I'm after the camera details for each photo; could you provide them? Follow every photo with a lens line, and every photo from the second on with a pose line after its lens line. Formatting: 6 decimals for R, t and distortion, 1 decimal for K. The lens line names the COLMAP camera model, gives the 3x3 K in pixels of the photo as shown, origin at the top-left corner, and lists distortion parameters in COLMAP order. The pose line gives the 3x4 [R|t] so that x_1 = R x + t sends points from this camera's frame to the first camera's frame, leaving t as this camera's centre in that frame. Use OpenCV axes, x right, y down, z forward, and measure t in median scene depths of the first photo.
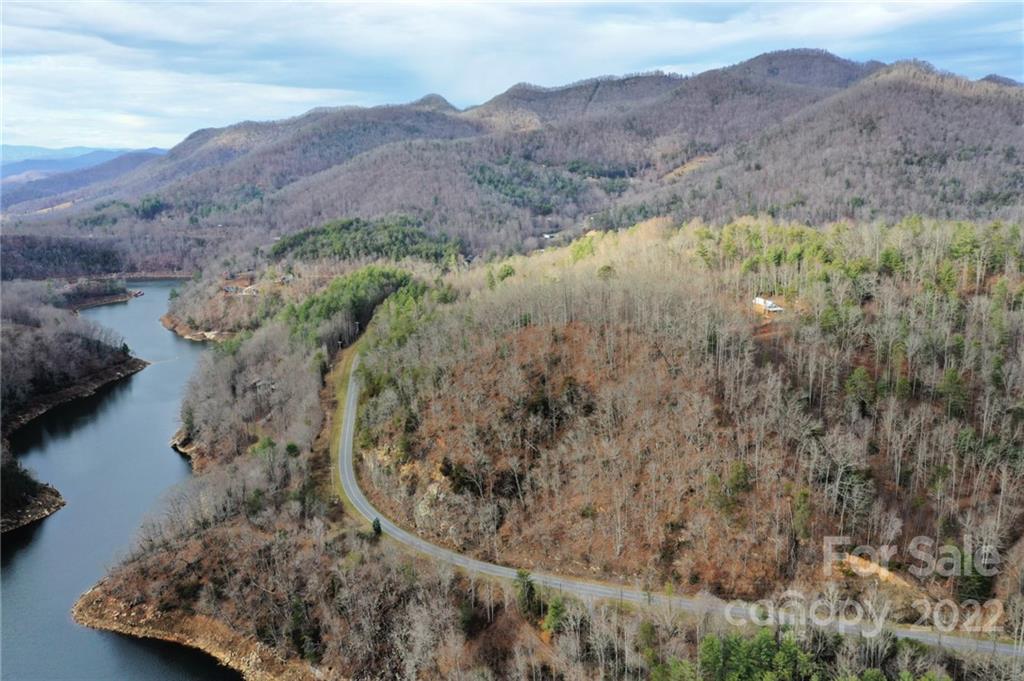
lens RADIAL K [[820.0, 0, 512.0], [0, 820.0, 340.5], [0, 0, 1]] dist [0.009118, 0.001660]
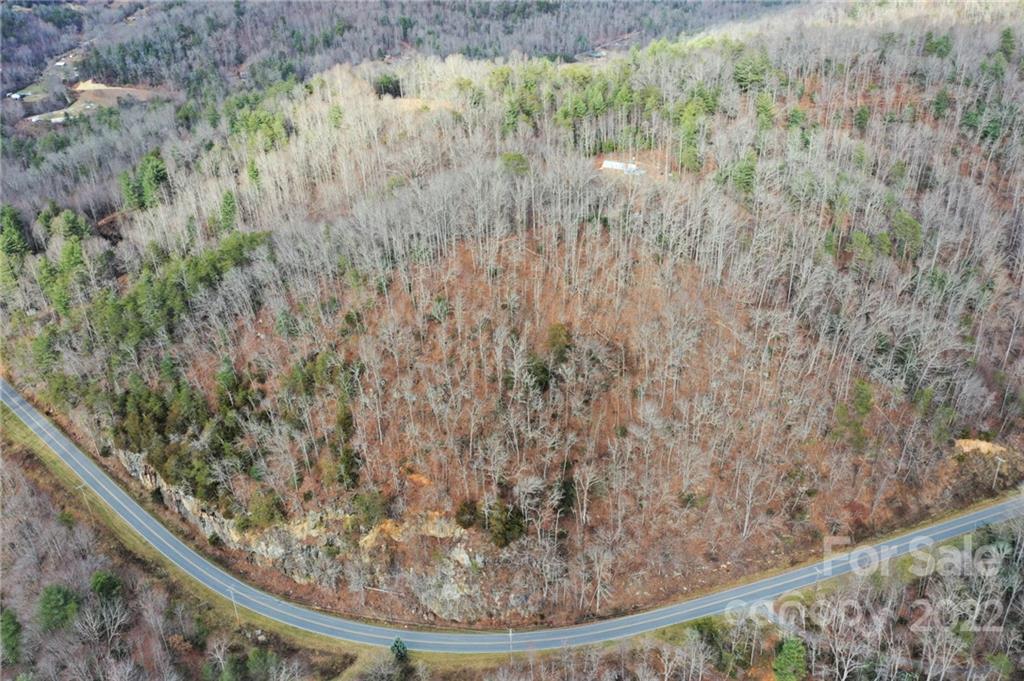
lens RADIAL K [[813.2, 0, 512.0], [0, 813.2, 340.5], [0, 0, 1]] dist [0.005893, 0.004892]
pose [[0.753121, -0.288414, 0.591292, -0.096540], [0.159298, 0.951981, 0.261450, -0.033784], [-0.638304, -0.102712, 0.762901, 0.124844]]
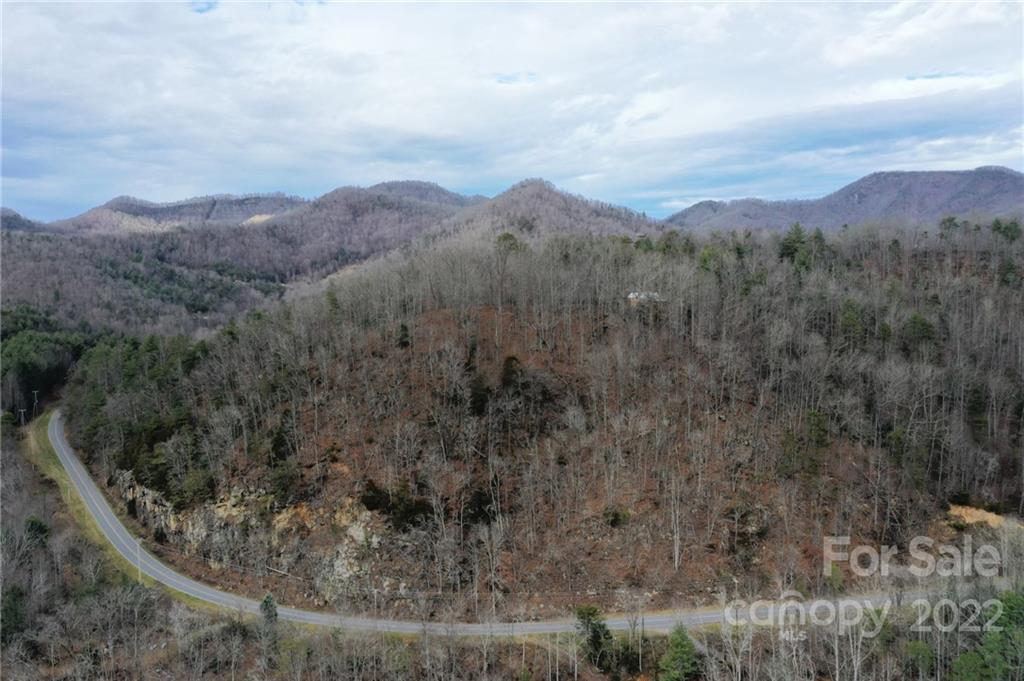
lens RADIAL K [[820.0, 0, 512.0], [0, 820.0, 340.5], [0, 0, 1]] dist [0.009118, 0.001660]
pose [[0.882375, -0.022205, 0.470023, -0.069467], [0.104882, 0.983037, -0.150456, 0.035417], [-0.458709, 0.182056, 0.869736, 0.092491]]
